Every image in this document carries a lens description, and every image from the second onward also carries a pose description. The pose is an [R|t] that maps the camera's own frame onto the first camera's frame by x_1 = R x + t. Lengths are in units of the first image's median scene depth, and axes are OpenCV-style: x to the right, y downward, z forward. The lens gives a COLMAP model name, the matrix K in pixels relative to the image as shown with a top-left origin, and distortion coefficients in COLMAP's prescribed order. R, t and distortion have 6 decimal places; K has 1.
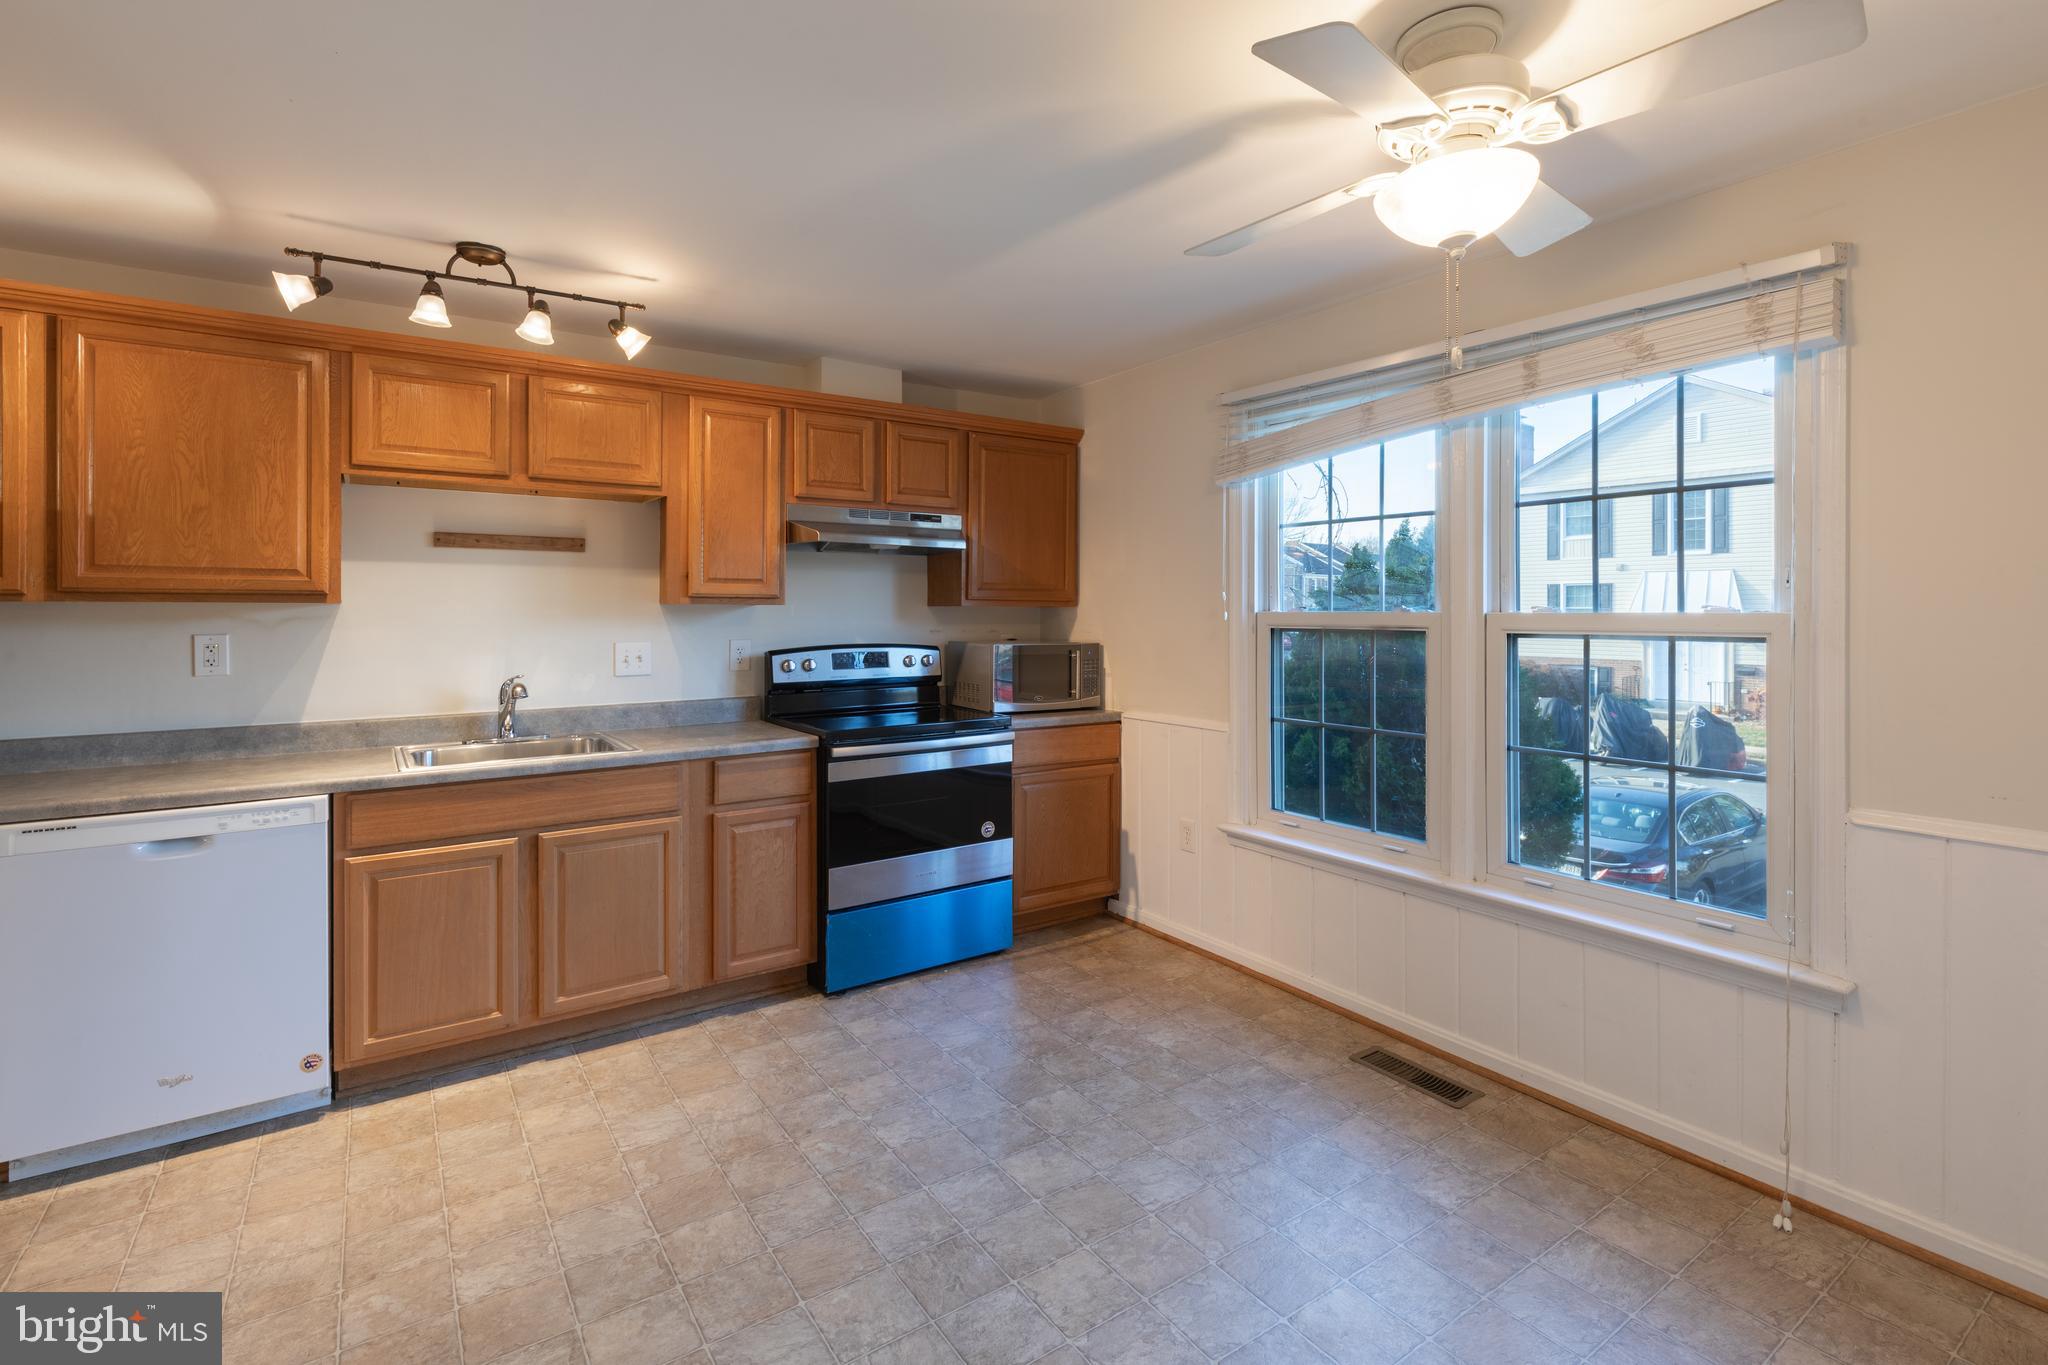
lens RADIAL K [[950.9, 0, 1024.0], [0, 950.9, 682.5], [0, 0, 1]] dist [0.002699, -0.000039]
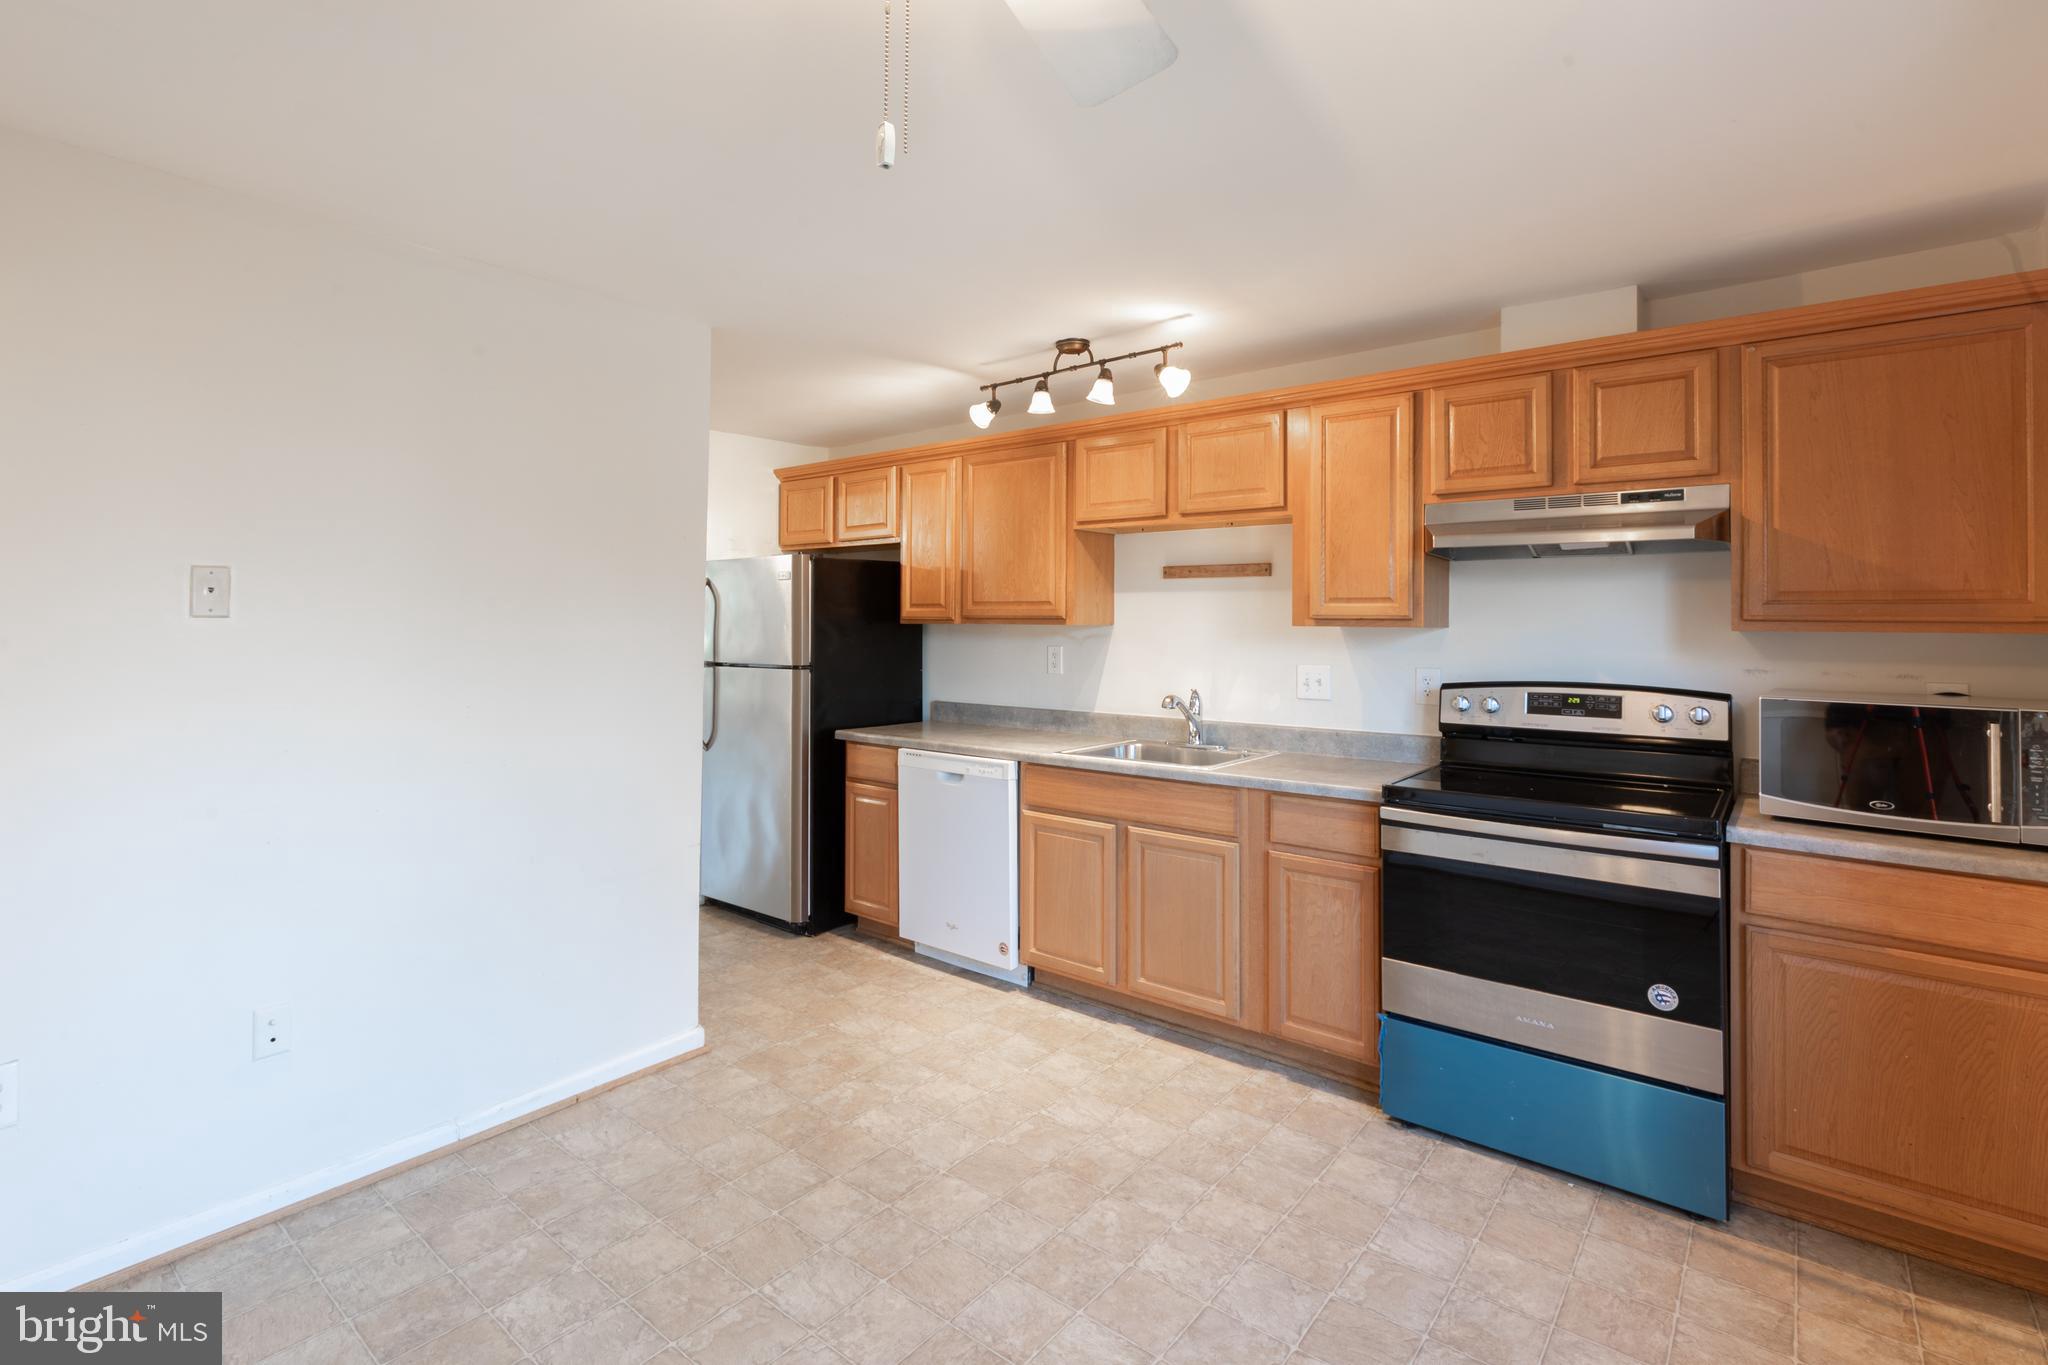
lens RADIAL K [[955.3, 0, 1017.5], [0, 955.3, 657.1], [0, 0, 1]] dist [-0.001401, -0.000555]
pose [[0.275080, 0.034720, -0.960794, 0.519288], [-0.079471, 0.996749, 0.013266, -0.045793], [0.958131, 0.072706, 0.276945, 0.509490]]
